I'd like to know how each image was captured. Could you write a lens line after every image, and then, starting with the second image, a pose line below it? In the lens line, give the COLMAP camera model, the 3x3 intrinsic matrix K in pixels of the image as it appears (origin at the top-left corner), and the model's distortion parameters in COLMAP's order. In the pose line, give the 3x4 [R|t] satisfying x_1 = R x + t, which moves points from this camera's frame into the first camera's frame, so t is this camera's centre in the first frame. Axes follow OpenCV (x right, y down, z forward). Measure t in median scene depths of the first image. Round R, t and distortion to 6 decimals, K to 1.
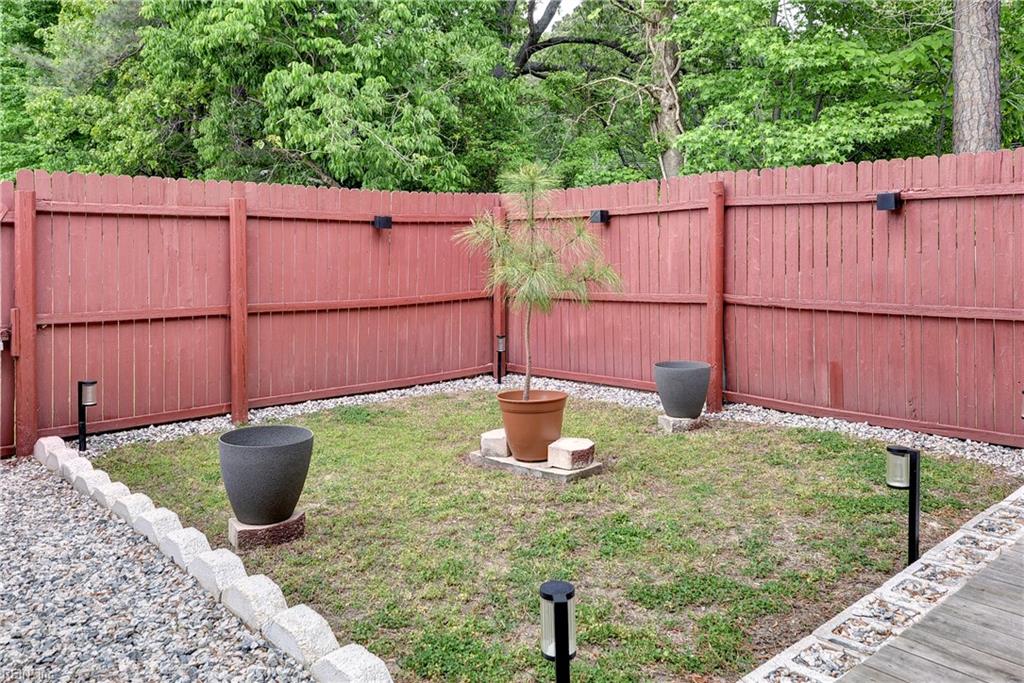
lens RADIAL K [[798.7, 0, 522.5], [0, 798.7, 247.7], [0, 0, 1]] dist [0.037745, -0.013214]
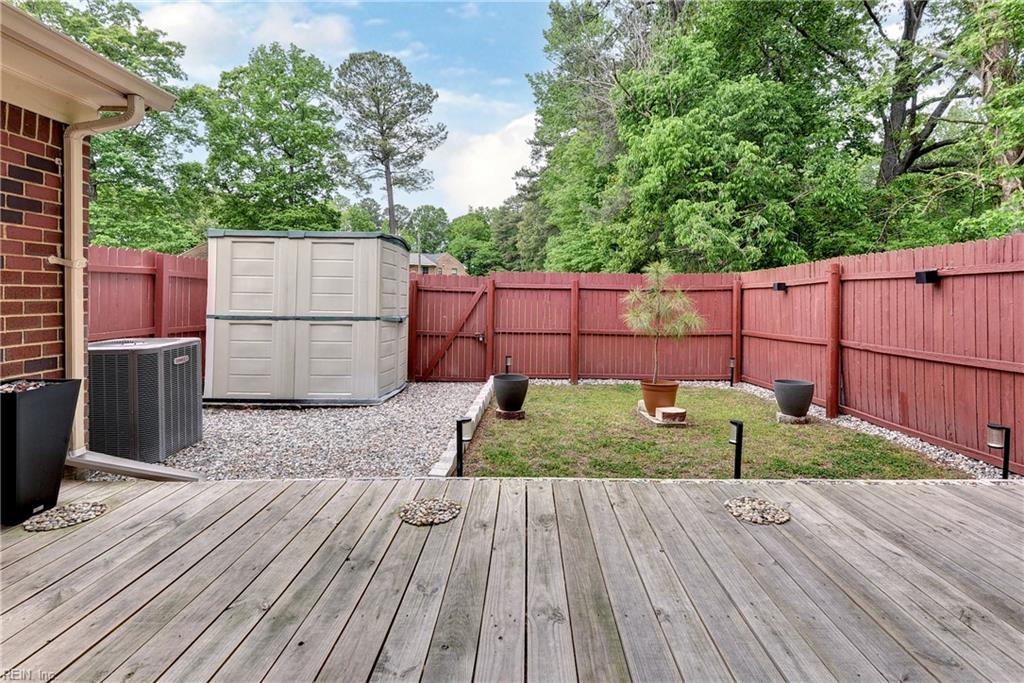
lens RADIAL K [[484.0, 0, 526.6], [0, 484.0, 296.1], [0, 0, 1]] dist [0.016895, -0.008287]
pose [[0.736401, 0.007238, -0.676507, 0.434924], [-0.015410, 0.999863, -0.006077, -0.008339], [0.676370, 0.014900, 0.736411, -0.057879]]
